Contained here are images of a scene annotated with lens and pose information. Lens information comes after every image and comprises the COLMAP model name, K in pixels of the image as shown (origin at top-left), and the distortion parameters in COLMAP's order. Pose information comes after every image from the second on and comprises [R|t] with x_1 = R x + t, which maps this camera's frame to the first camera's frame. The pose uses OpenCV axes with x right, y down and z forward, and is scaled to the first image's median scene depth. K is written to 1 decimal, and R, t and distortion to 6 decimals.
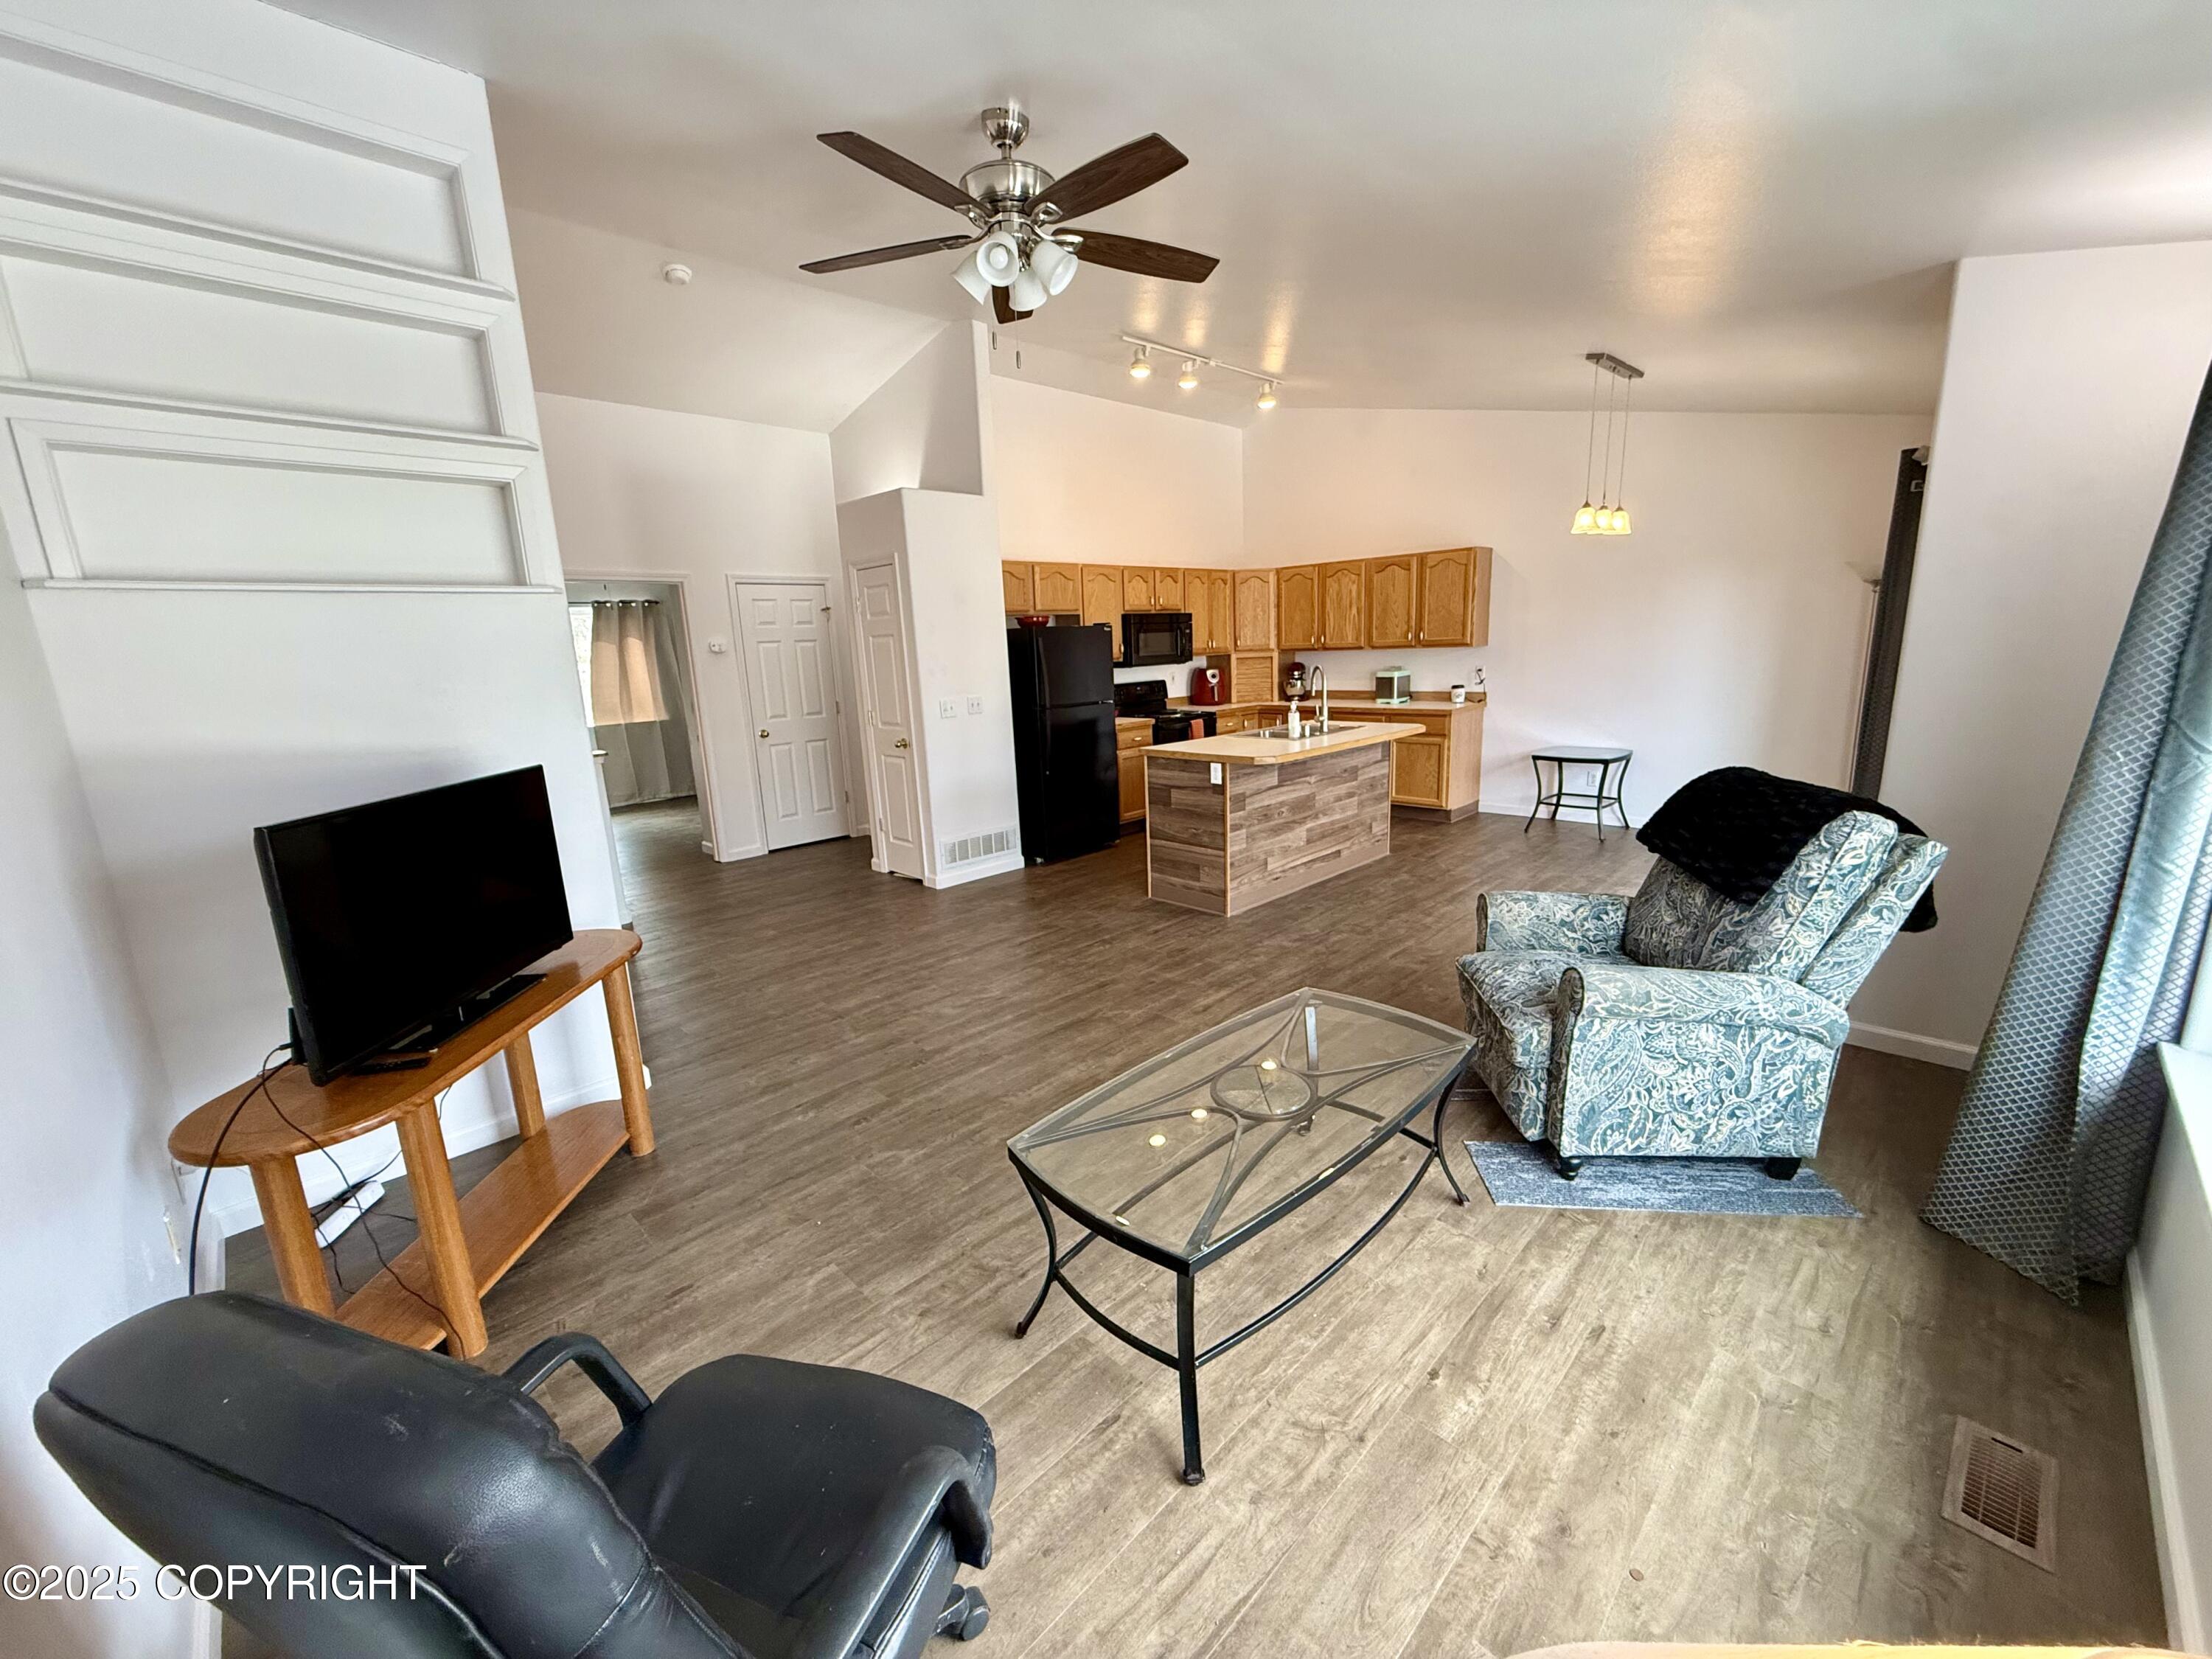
lens RADIAL K [[873.8, 0, 1089.7], [0, 873.8, 810.8], [0, 0, 1]] dist [-0.000099, -0.000012]
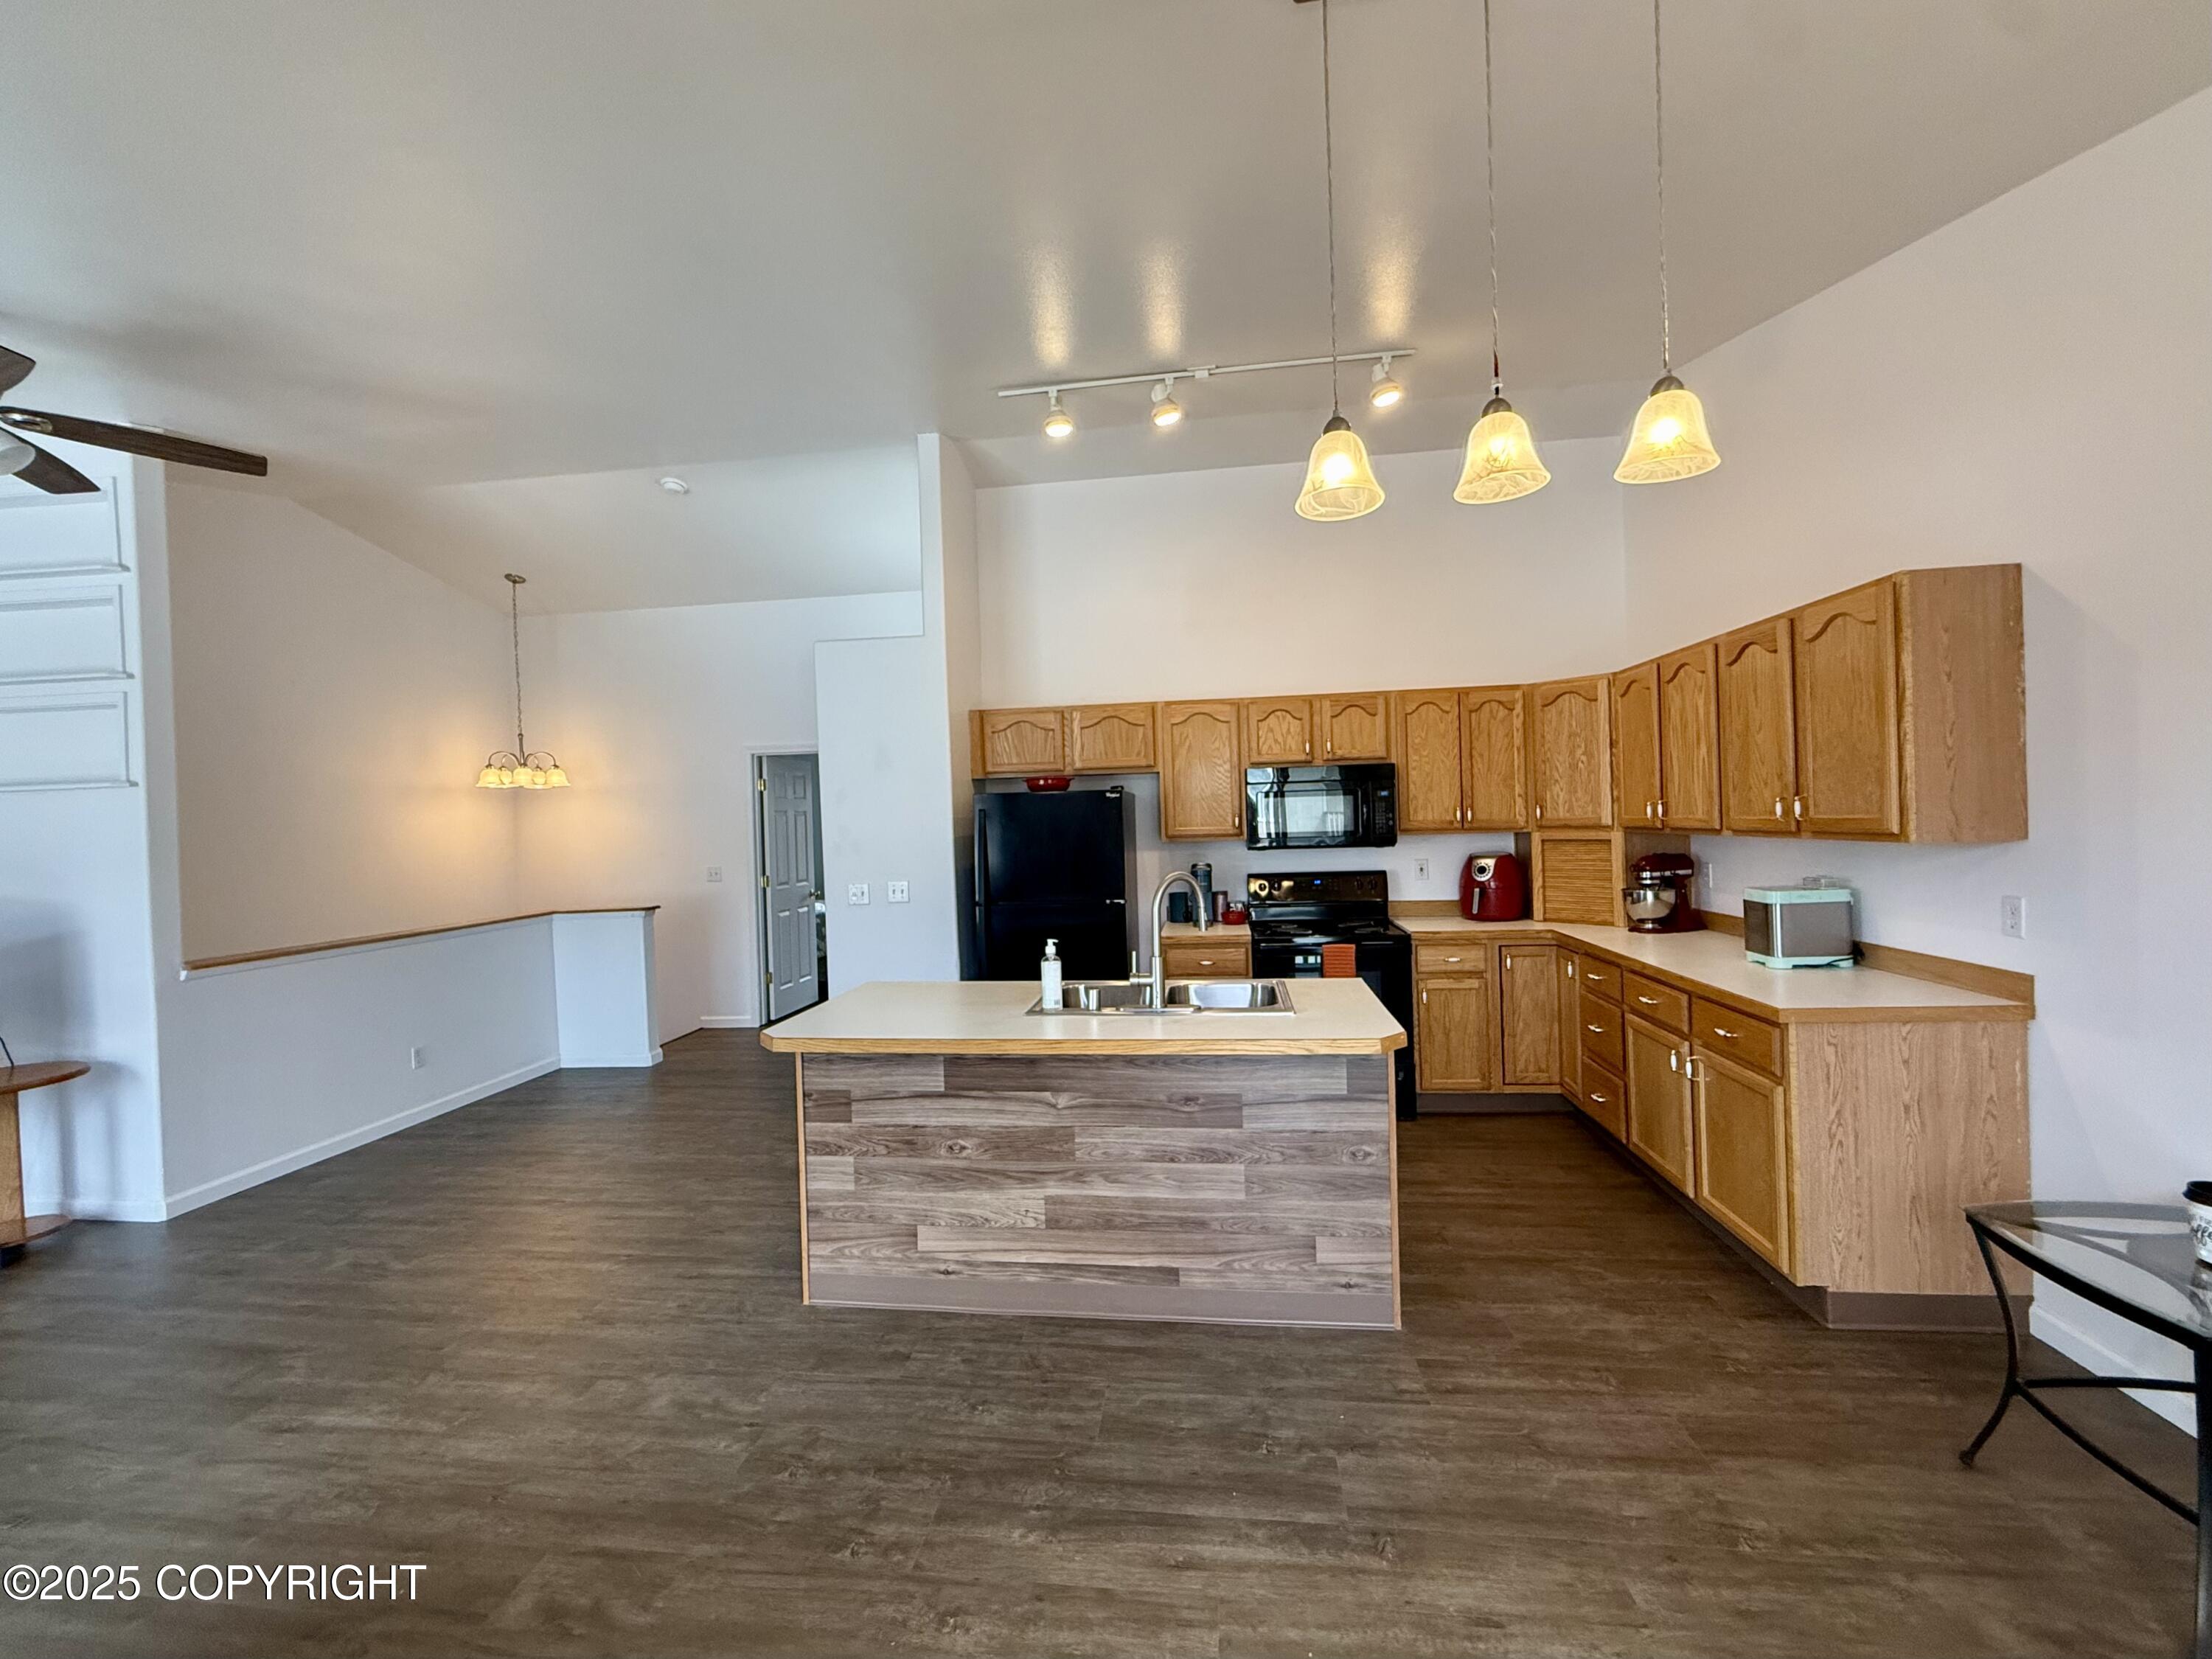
lens RADIAL K [[898.1, 0, 1113.3], [0, 898.1, 826.7], [0, 0, 1]] dist [-0.001748, -0.000083]
pose [[0.627825, 0.029067, -0.777811, 0.634587], [-0.142584, 0.986687, -0.078217, -0.146201], [0.765183, 0.160010, 0.623612, 0.642143]]
